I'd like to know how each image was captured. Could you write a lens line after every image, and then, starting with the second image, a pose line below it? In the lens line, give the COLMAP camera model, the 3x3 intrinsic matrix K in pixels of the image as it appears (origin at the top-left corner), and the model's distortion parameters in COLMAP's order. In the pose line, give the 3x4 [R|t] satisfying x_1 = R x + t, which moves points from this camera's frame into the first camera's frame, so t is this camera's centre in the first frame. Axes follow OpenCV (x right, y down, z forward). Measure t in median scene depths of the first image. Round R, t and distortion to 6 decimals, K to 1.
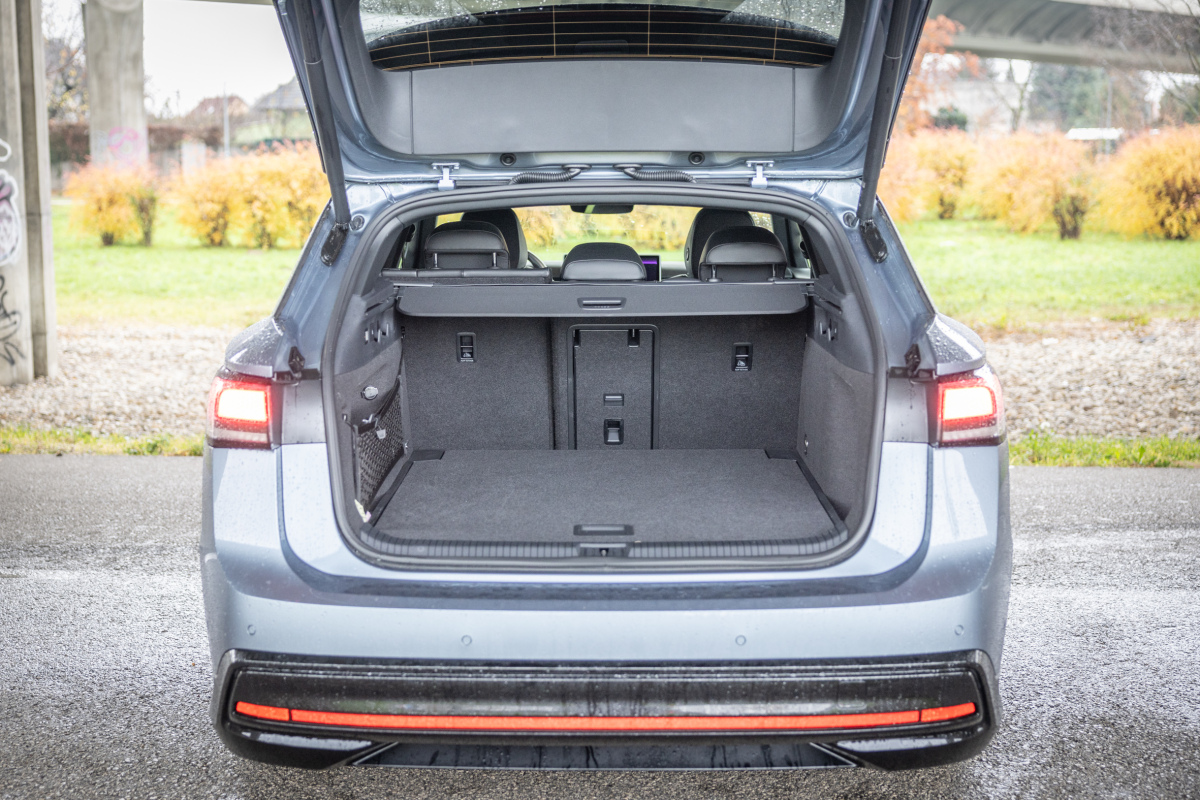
lens RADIAL K [[1583.5, 0, 599.6], [0, 1583.5, 400.9], [0, 0, 1]] dist [0.015047, 0.000000]
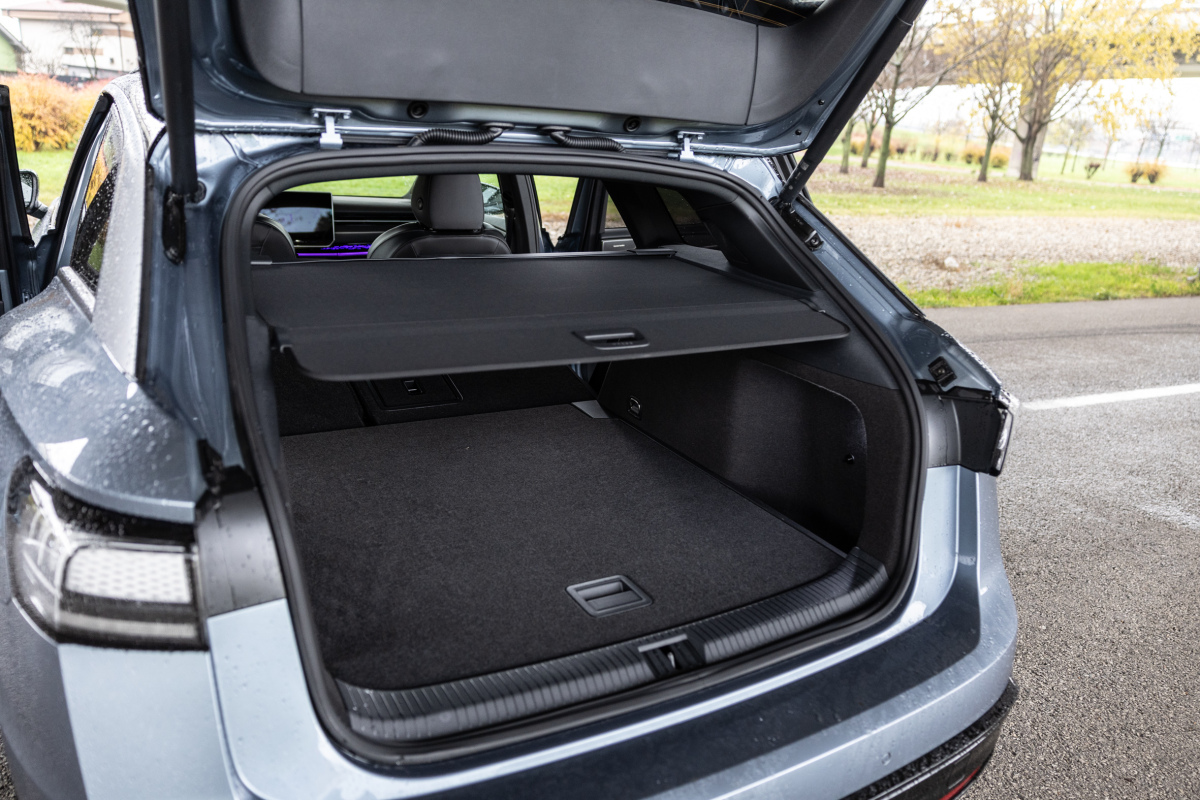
lens RADIAL K [[845.9, 0, 601.8], [0, 845.9, 395.7], [0, 0, 1]] dist [0.001495, 0.000496]
pose [[0.857971, -0.099578, 0.503955, -0.196466], [0.009299, 0.983882, 0.178577, -0.090553], [-0.513614, -0.148528, 0.845068, 0.599632]]
